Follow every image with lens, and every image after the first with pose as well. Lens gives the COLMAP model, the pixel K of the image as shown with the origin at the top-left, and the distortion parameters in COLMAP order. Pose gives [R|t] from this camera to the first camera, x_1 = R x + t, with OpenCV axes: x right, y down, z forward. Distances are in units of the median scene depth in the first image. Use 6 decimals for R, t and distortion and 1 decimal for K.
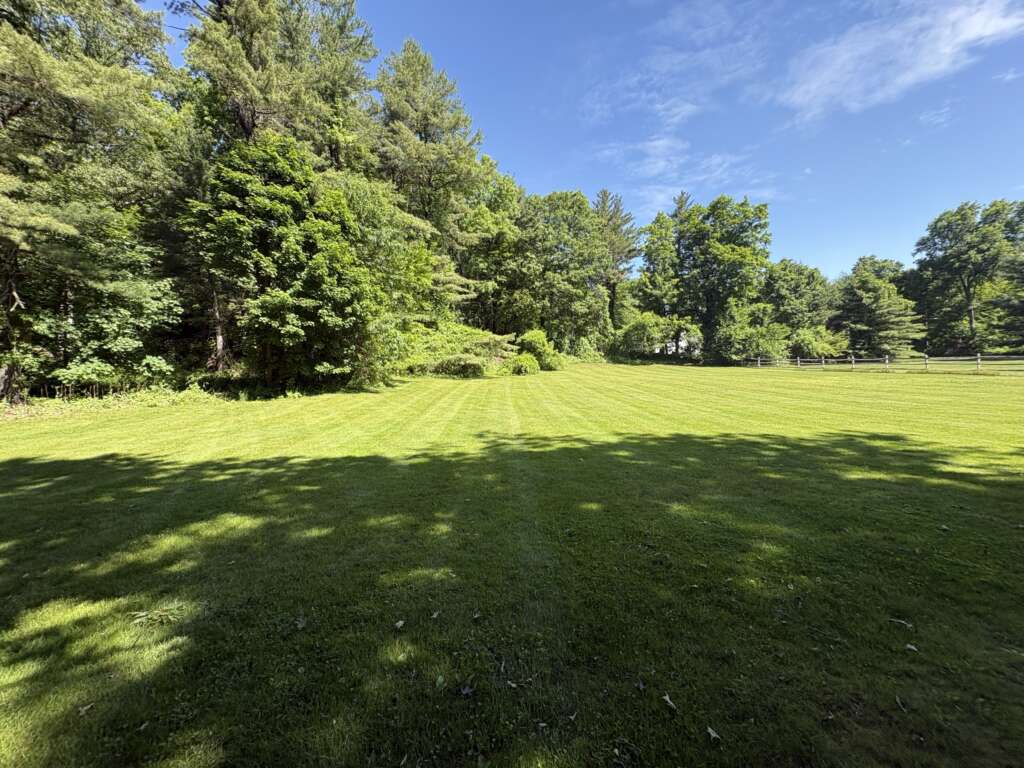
lens RADIAL K [[407.2, 0, 512.8], [0, 407.2, 386.3], [0, 0, 1]] dist [-0.003516, 0.000859]
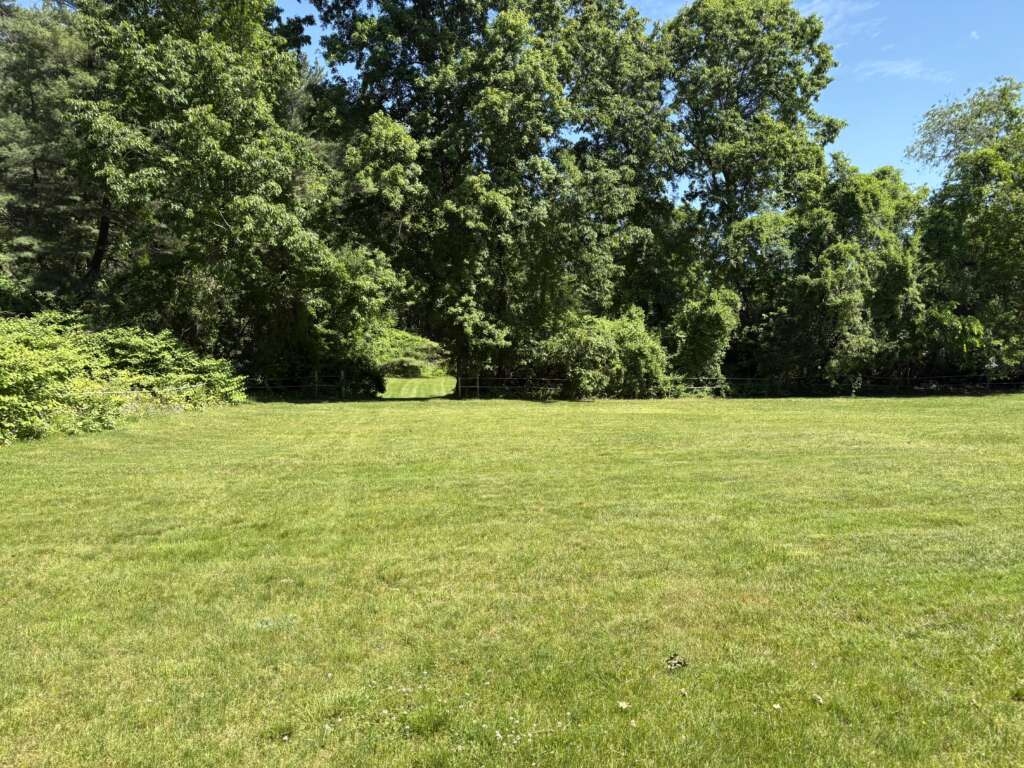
lens RADIAL K [[772.1, 0, 513.2], [0, 772.1, 380.5], [0, 0, 1]] dist [0.045277, -0.048167]
pose [[0.996764, 0.019327, 0.078030, 0.032145], [-0.017044, 0.999410, -0.029826, 0.091788], [-0.078561, 0.028400, 0.996505, -2.287825]]
